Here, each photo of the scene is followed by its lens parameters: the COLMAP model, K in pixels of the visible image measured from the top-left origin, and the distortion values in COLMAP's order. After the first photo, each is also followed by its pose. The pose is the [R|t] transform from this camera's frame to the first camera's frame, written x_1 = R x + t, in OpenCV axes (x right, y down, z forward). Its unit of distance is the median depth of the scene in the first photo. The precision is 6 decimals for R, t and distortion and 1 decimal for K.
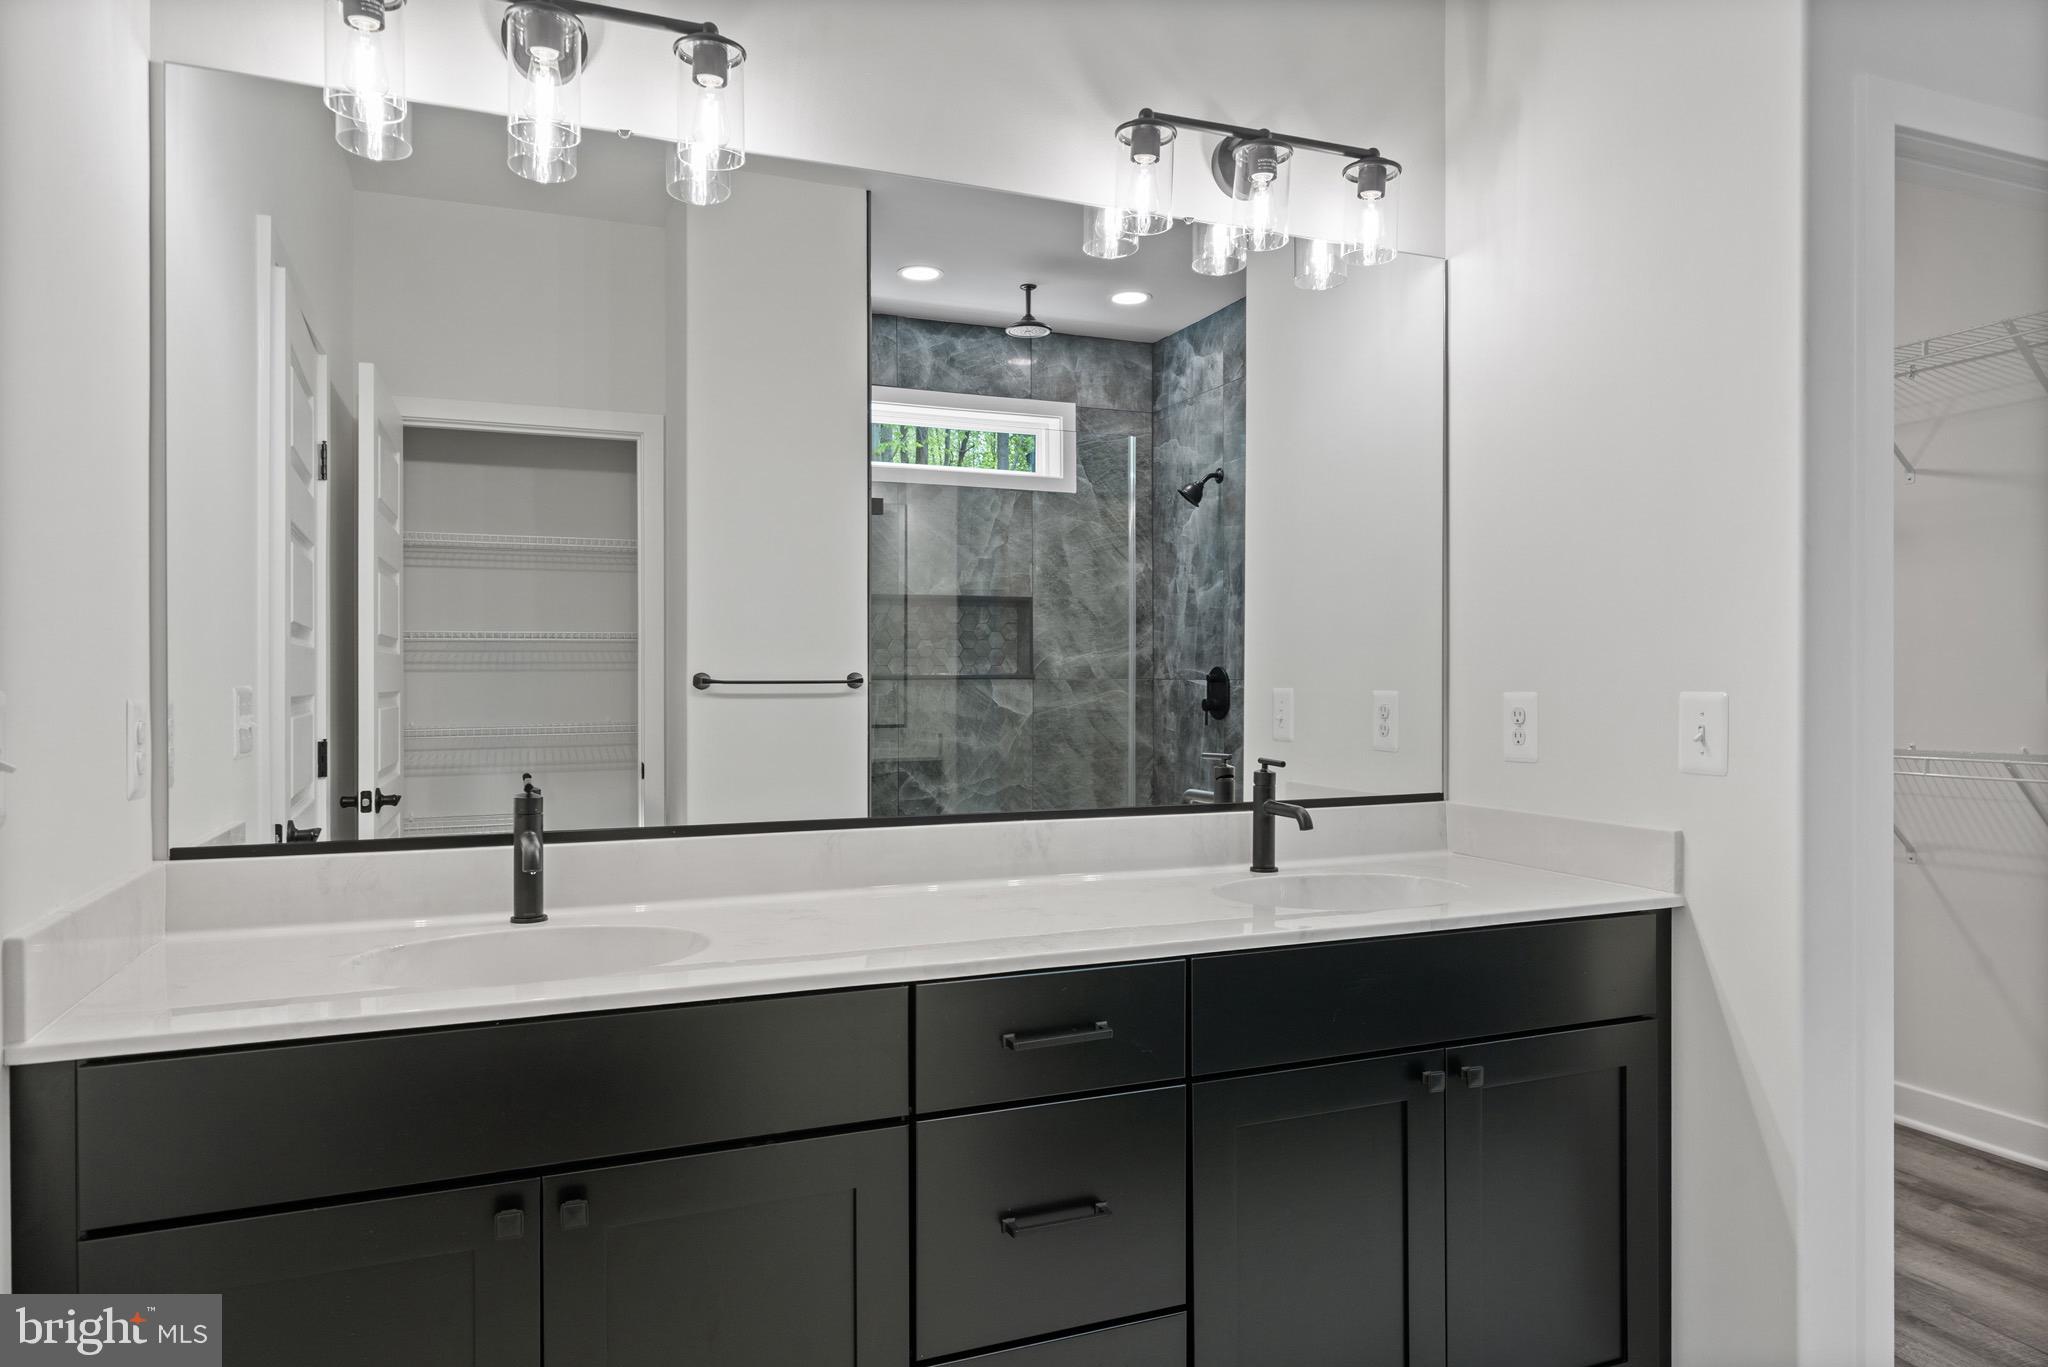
lens RADIAL K [[1267.8, 0, 1083.3], [0, 1267.8, 667.0], [0, 0, 1]] dist [-0.000916, -0.001259]
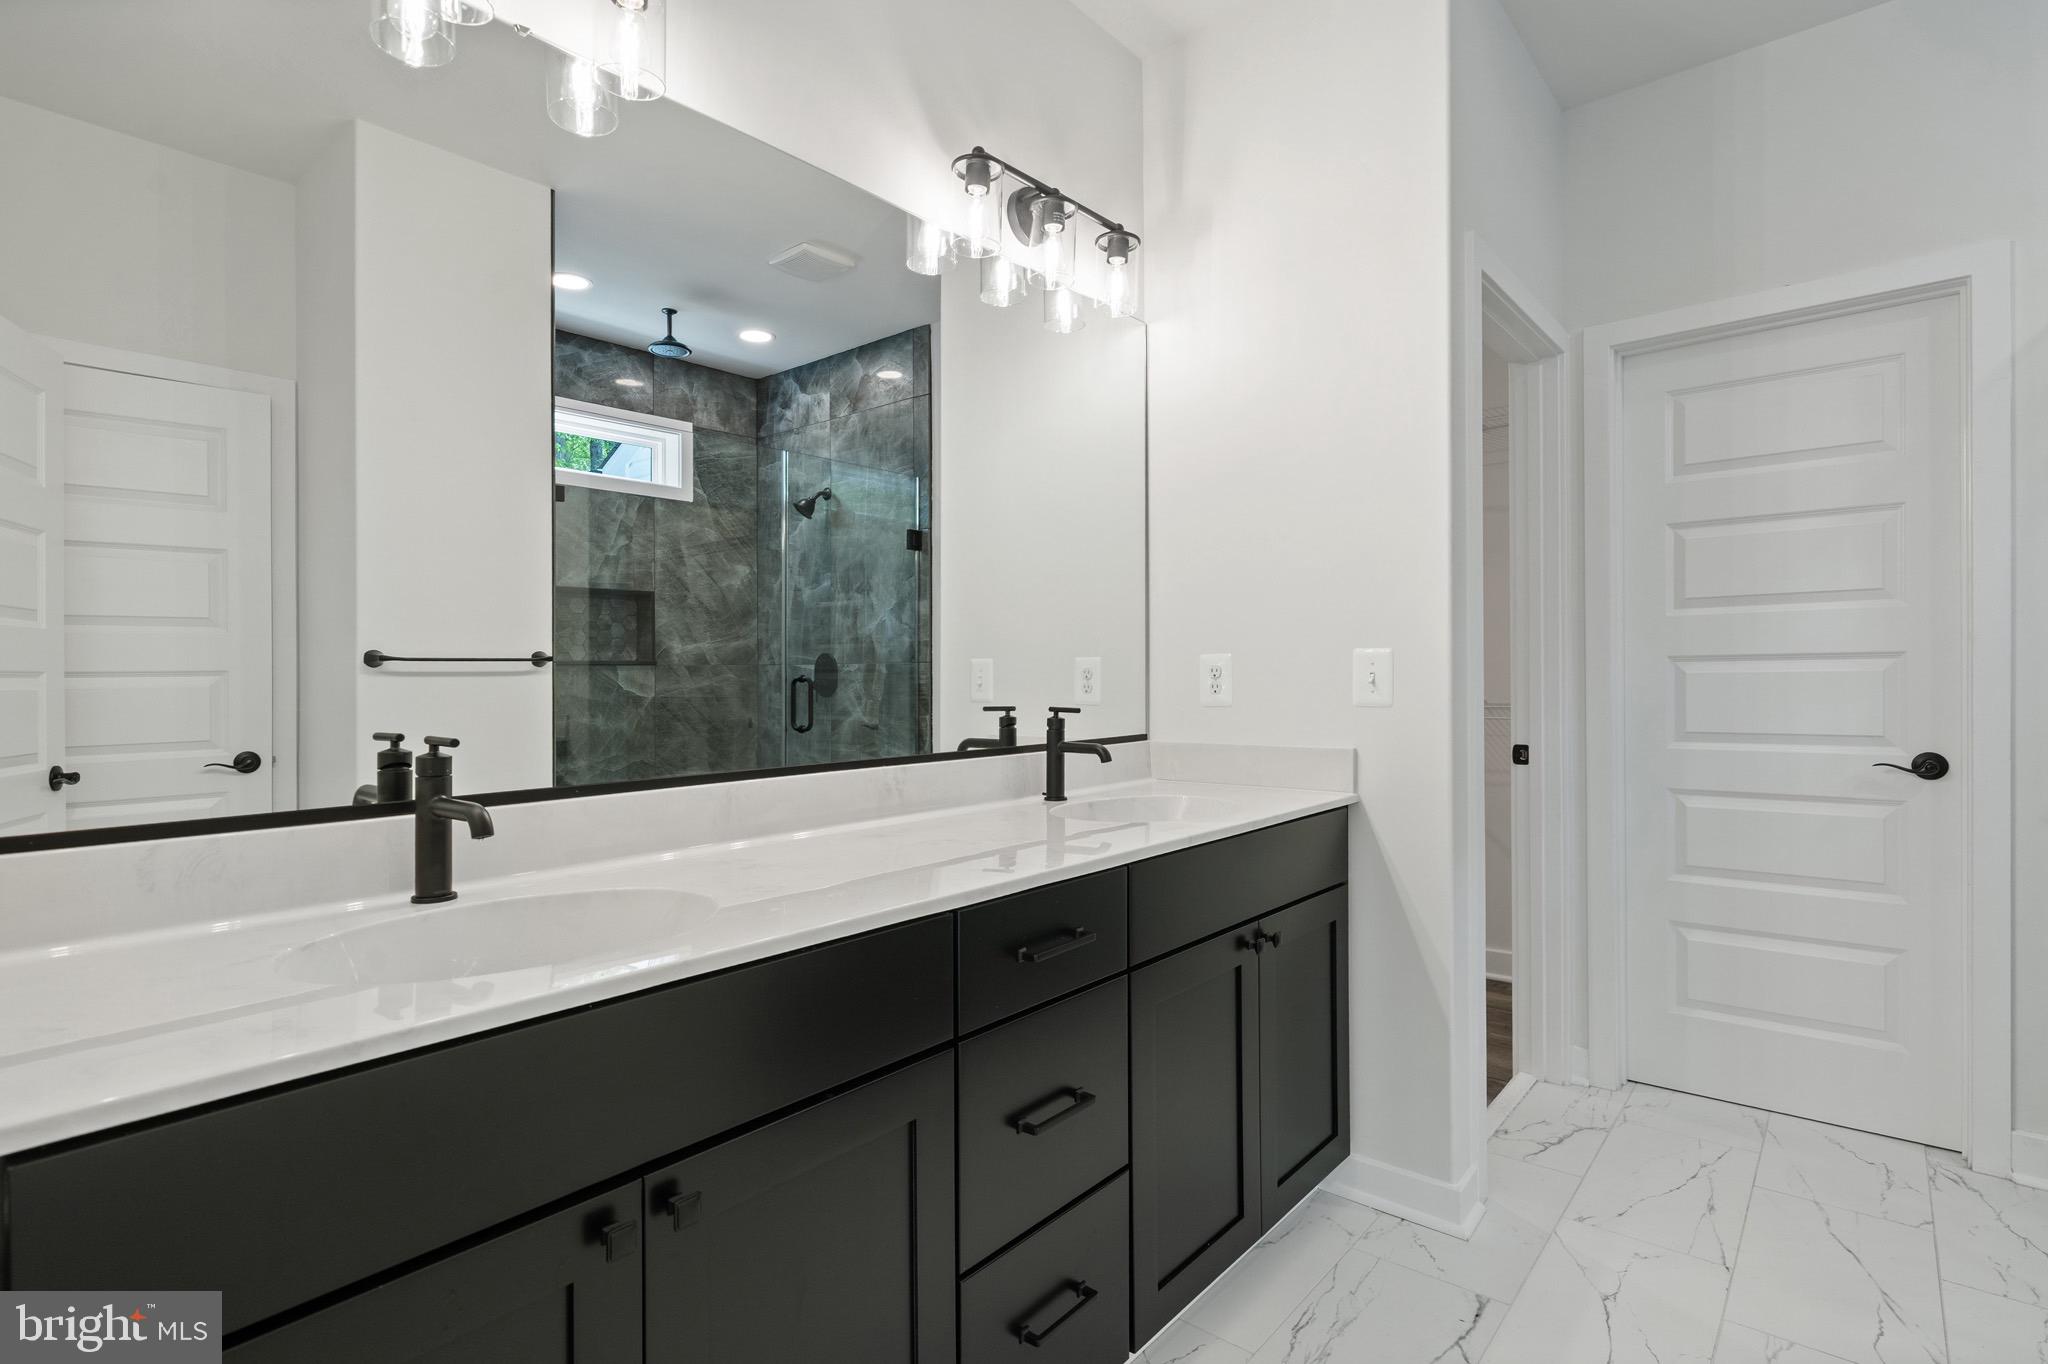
lens RADIAL K [[984.1, 0, 1026.9], [0, 984.1, 661.1], [0, 0, 1]] dist [0.000458, 0.000389]
pose [[0.894937, -0.002590, 0.446186, -0.136070], [0.007273, 0.999935, -0.008783, 0.016451], [-0.446134, 0.011106, 0.894897, 0.077787]]
